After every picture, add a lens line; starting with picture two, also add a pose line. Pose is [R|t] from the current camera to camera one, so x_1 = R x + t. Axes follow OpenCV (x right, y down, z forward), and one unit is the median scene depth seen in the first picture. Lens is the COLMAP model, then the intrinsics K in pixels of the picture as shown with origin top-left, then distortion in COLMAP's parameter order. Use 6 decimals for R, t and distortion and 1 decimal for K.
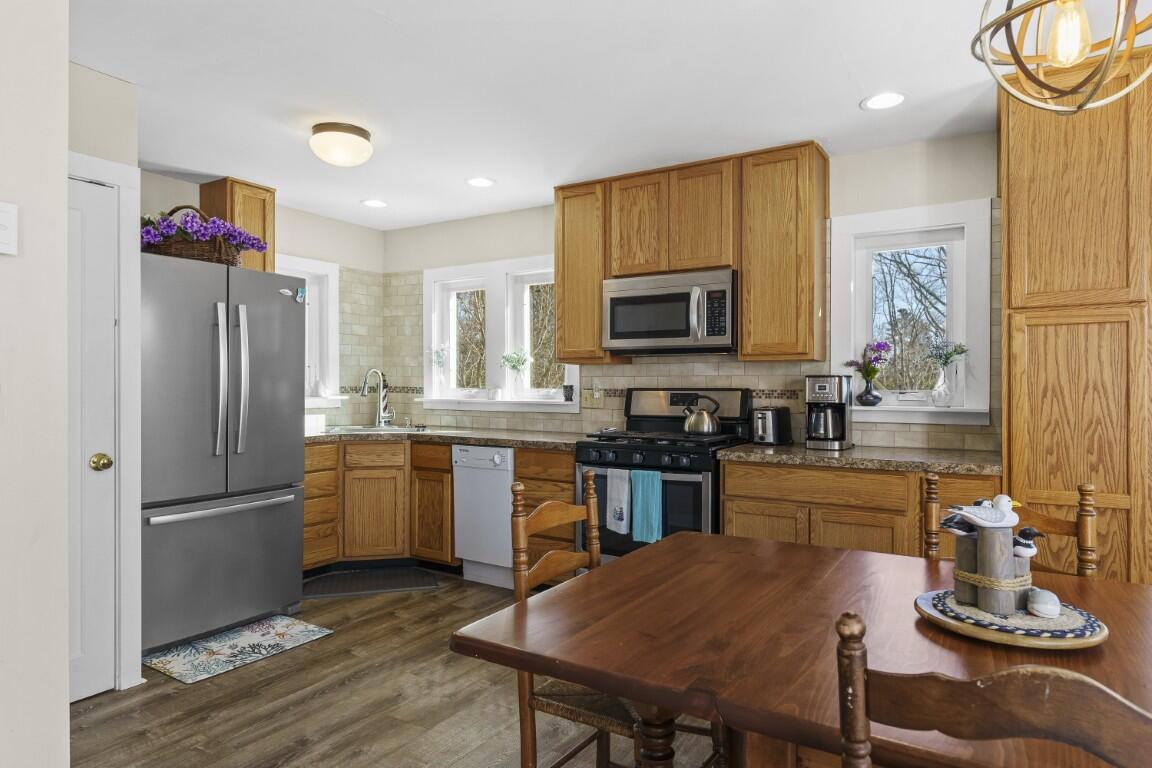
lens RADIAL K [[677.4, 0, 576.0], [0, 677.4, 384.0], [0, 0, 1]] dist [-0.004252, 0.000458]
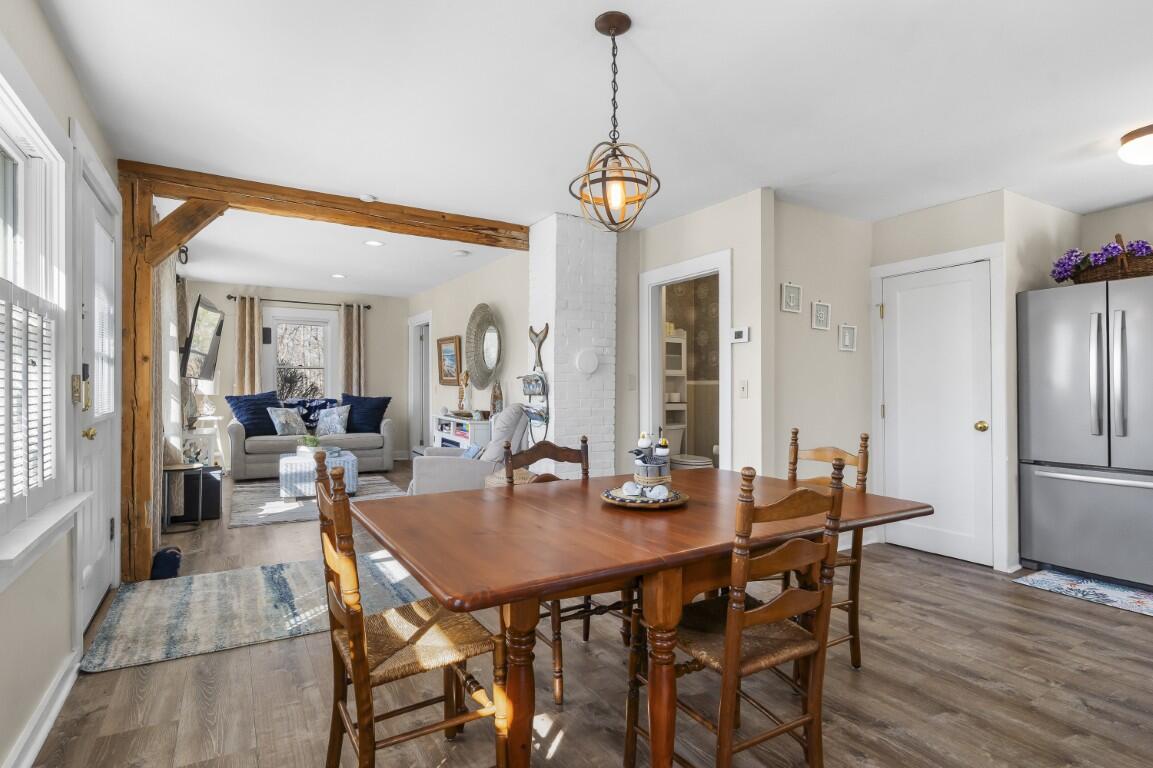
lens RADIAL K [[576.4, 0, 572.8], [0, 576.4, 387.6], [0, 0, 1]] dist [-0.007125, 0.000962]
pose [[-0.450992, -0.003843, -0.892519, 0.660084], [0.003404, 0.999976, -0.006025, 0.016269], [0.892521, -0.005755, -0.450969, 0.476204]]
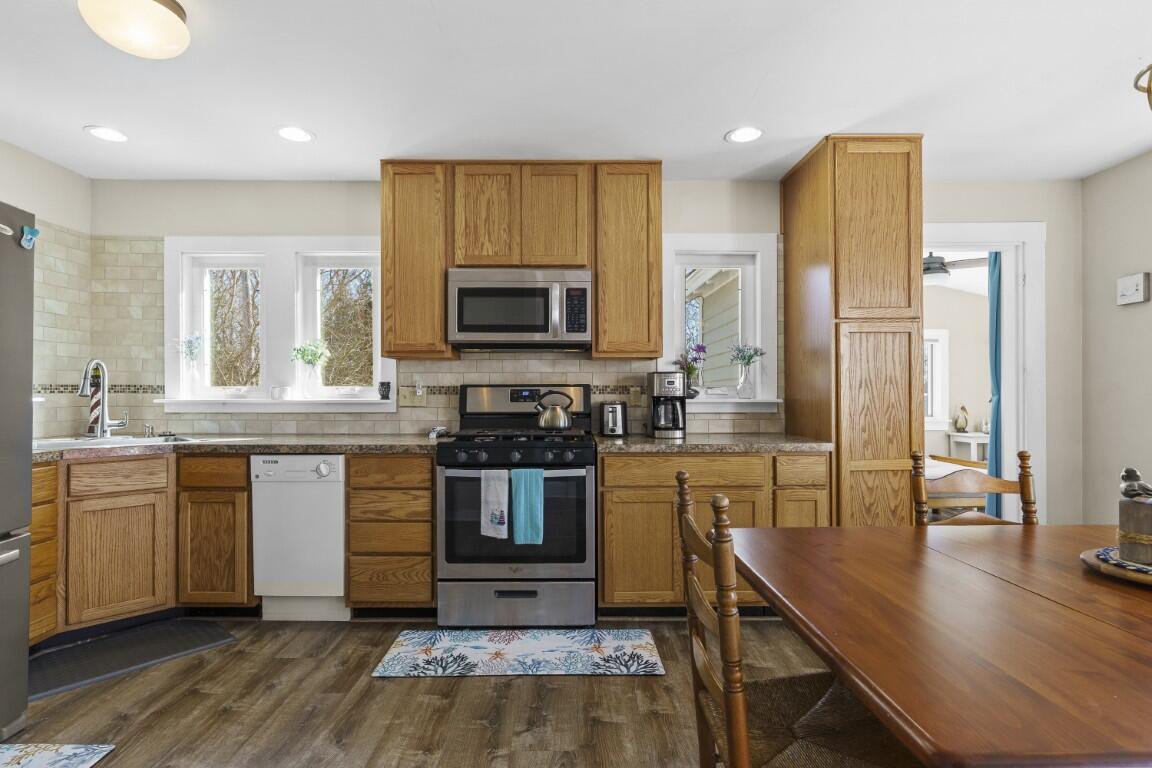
lens RADIAL K [[575.9, 0, 572.3], [0, 575.9, 387.6], [0, 0, 1]] dist [-0.007125, 0.000962]
pose [[0.844562, -0.001065, 0.535456, -0.225898], [0.002183, 0.999997, -0.001455, 0.011650], [-0.535453, 0.002398, 0.844562, 0.226625]]
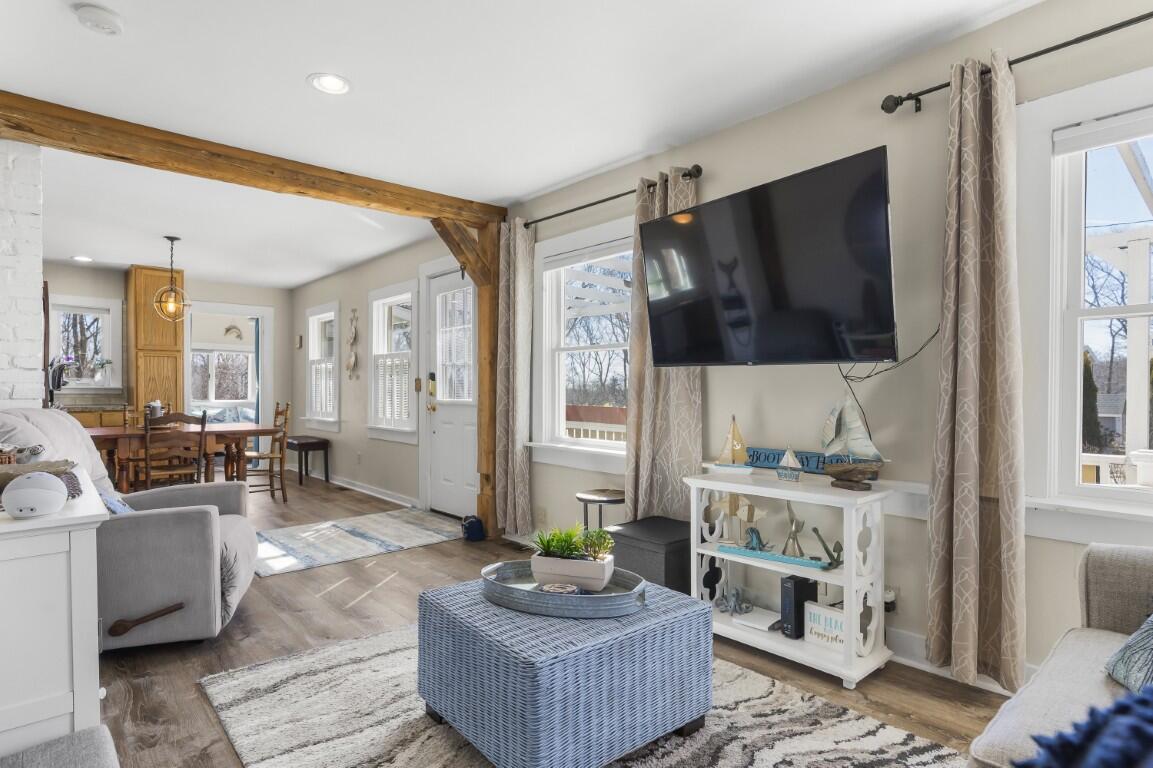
lens RADIAL K [[593.7, 0, 552.8], [0, 593.7, 394.4], [0, 0, 1]] dist [0.032900, 0.000451]
pose [[0.293086, -0.011970, 0.956011, -0.789327], [-0.010398, 0.999823, 0.015706, 0.010965], [-0.956030, -0.014544, 0.292909, -0.875412]]
